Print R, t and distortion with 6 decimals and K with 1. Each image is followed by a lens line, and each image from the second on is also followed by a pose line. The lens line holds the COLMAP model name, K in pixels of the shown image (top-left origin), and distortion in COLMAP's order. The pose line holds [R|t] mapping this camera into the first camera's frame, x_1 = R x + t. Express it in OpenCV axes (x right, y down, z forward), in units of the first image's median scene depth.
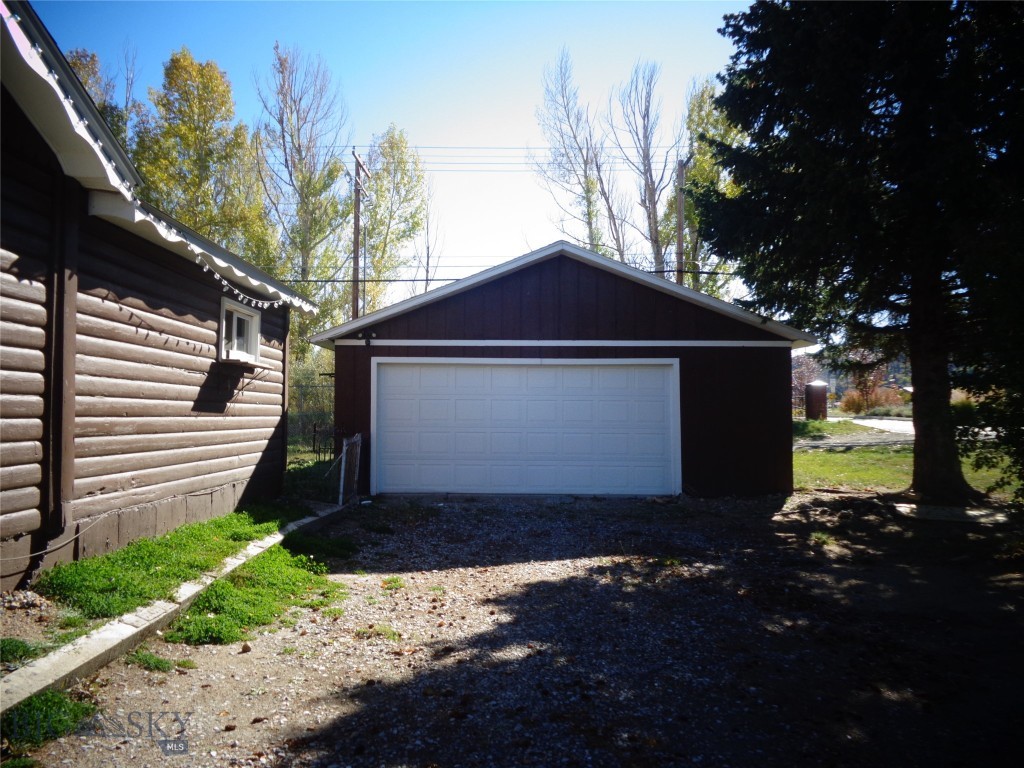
lens RADIAL K [[756.5, 0, 512.9], [0, 756.5, 384.8], [0, 0, 1]] dist [0.005971, -0.000670]
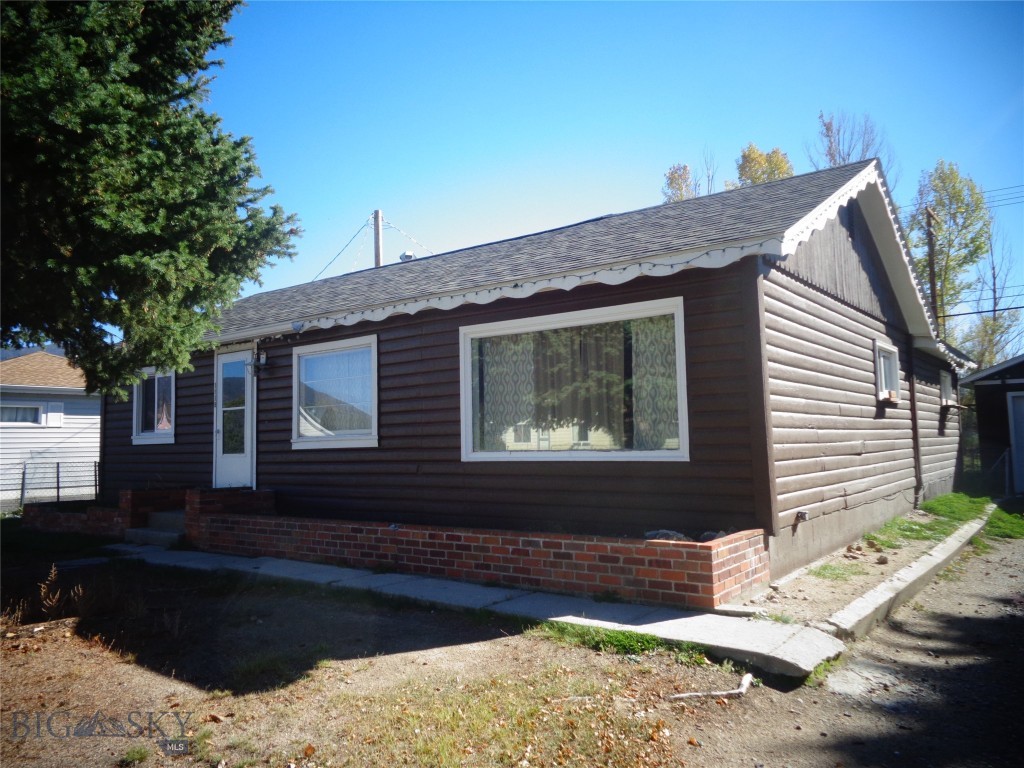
lens RADIAL K [[756.5, 0, 508.5], [0, 756.5, 381.2], [0, 0, 1]] dist [0.005971, -0.000670]
pose [[0.793346, -0.068868, -0.604863, -0.022605], [0.048631, 0.997575, -0.049796, -0.010352], [0.606825, 0.010090, 0.794771, -0.213618]]
